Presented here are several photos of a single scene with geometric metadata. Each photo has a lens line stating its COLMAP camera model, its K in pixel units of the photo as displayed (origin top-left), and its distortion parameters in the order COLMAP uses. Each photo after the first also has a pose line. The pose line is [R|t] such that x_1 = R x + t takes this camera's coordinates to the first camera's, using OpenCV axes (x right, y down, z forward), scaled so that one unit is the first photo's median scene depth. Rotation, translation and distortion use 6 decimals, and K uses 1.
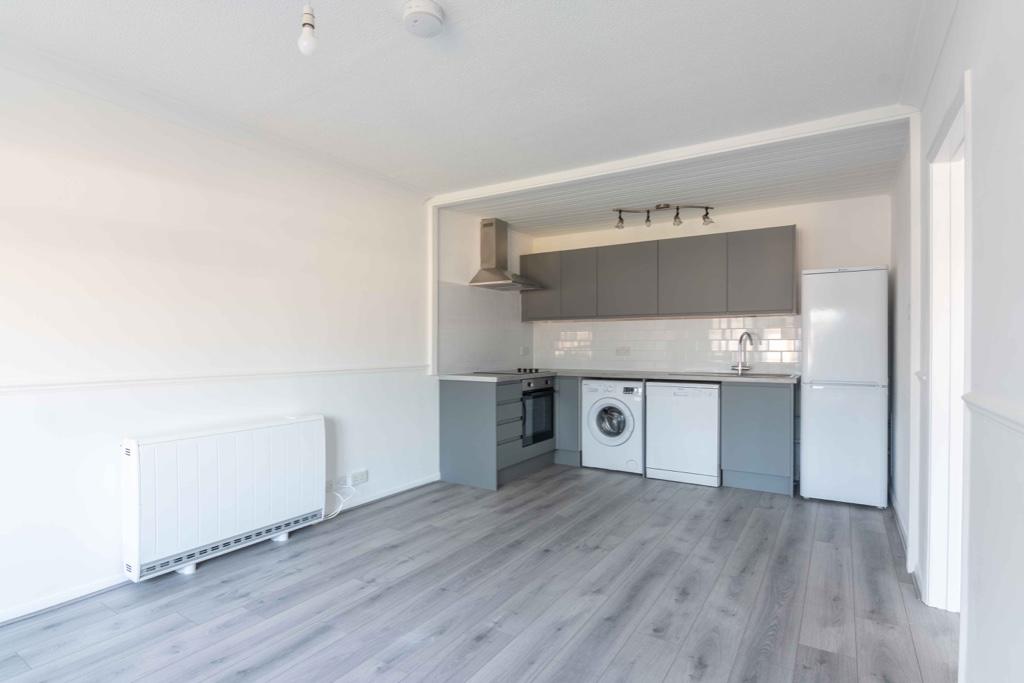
lens RADIAL K [[499.4, 0, 510.6], [0, 499.4, 344.6], [0, 0, 1]] dist [-0.021196, 0.000660]
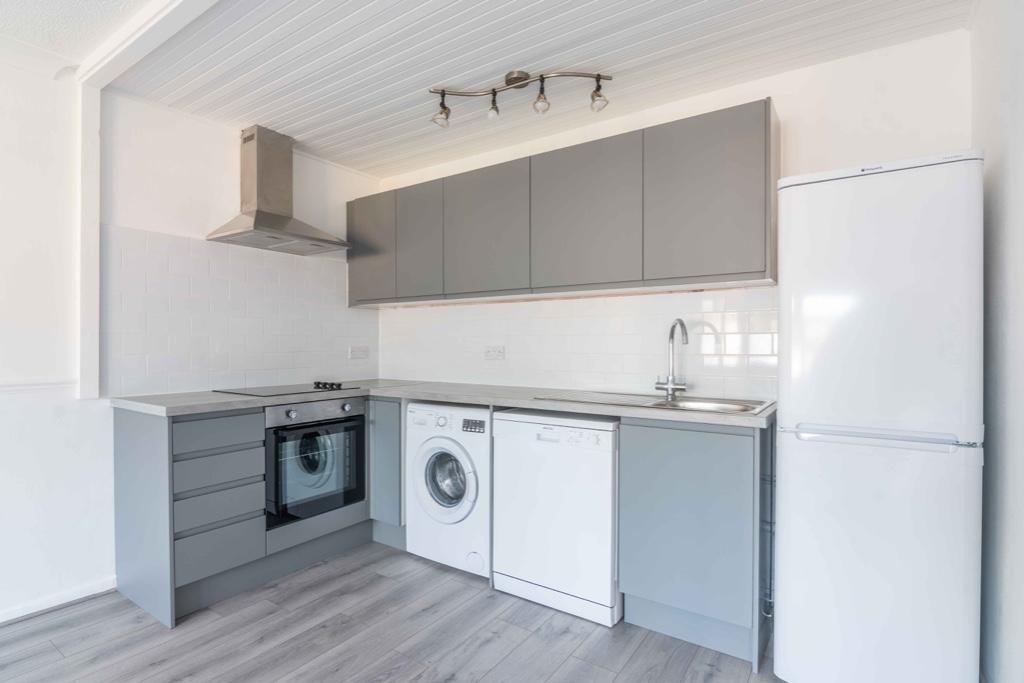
lens RADIAL K [[499.4, 0, 512.8], [0, 499.4, 343.6], [0, 0, 1]] dist [-0.021196, 0.000660]
pose [[0.999760, 0.000449, -0.021920, 0.305743], [-0.000433, 1.000000, 0.000709, 0.000894], [0.021920, -0.000699, 0.999759, 0.465650]]
